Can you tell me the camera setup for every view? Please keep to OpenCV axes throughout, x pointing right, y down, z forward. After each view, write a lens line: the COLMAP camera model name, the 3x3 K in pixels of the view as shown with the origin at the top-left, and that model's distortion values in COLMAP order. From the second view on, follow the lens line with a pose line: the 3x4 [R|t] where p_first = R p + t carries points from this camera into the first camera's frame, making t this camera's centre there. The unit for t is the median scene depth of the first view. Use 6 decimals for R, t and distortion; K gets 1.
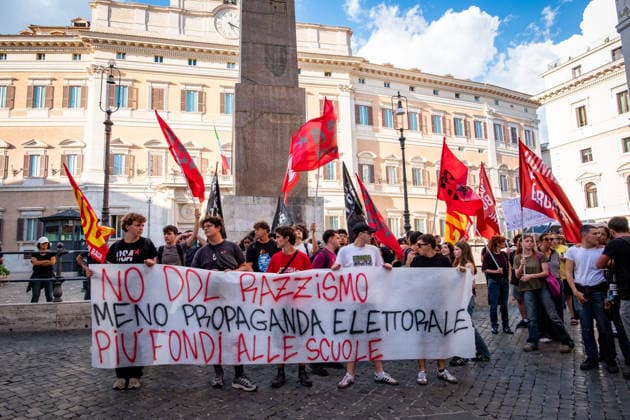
lens RADIAL K [[430.0, 0, 315.0], [0, 430.0, 210.0], [0, 0, 1]] dist [0.003730, -0.002956]
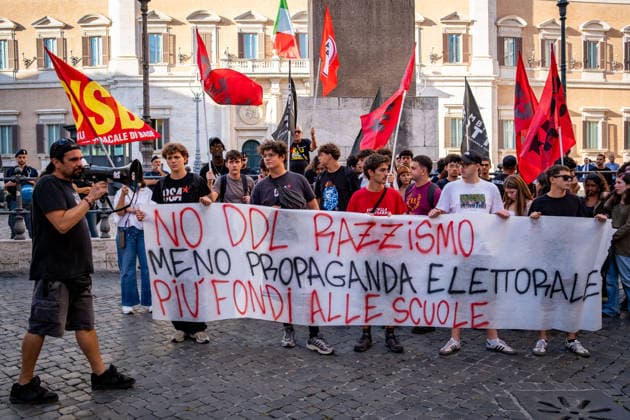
lens RADIAL K [[620.9, 0, 315.0], [0, 620.9, 210.0], [0, 0, 1]] dist [-0.000409, 0.005520]
pose [[0.983350, 0.018645, -0.180763, 0.029973], [0.011357, 0.986473, 0.163529, -0.041788], [0.181367, -0.162860, 0.969836, -0.099716]]
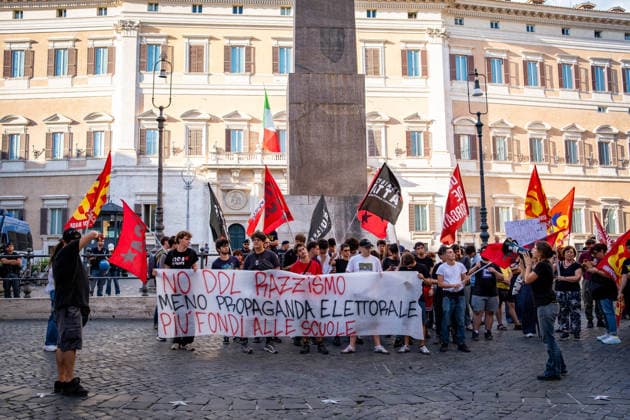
lens RADIAL K [[594.3, 0, 315.0], [0, 594.3, 210.0], [0, 0, 1]] dist [-0.021648, -0.001898]
pose [[0.987934, -0.001123, -0.154869, 0.213015], [0.006024, 0.999496, 0.031184, -0.085022], [0.154755, -0.031740, 0.987443, -0.593329]]
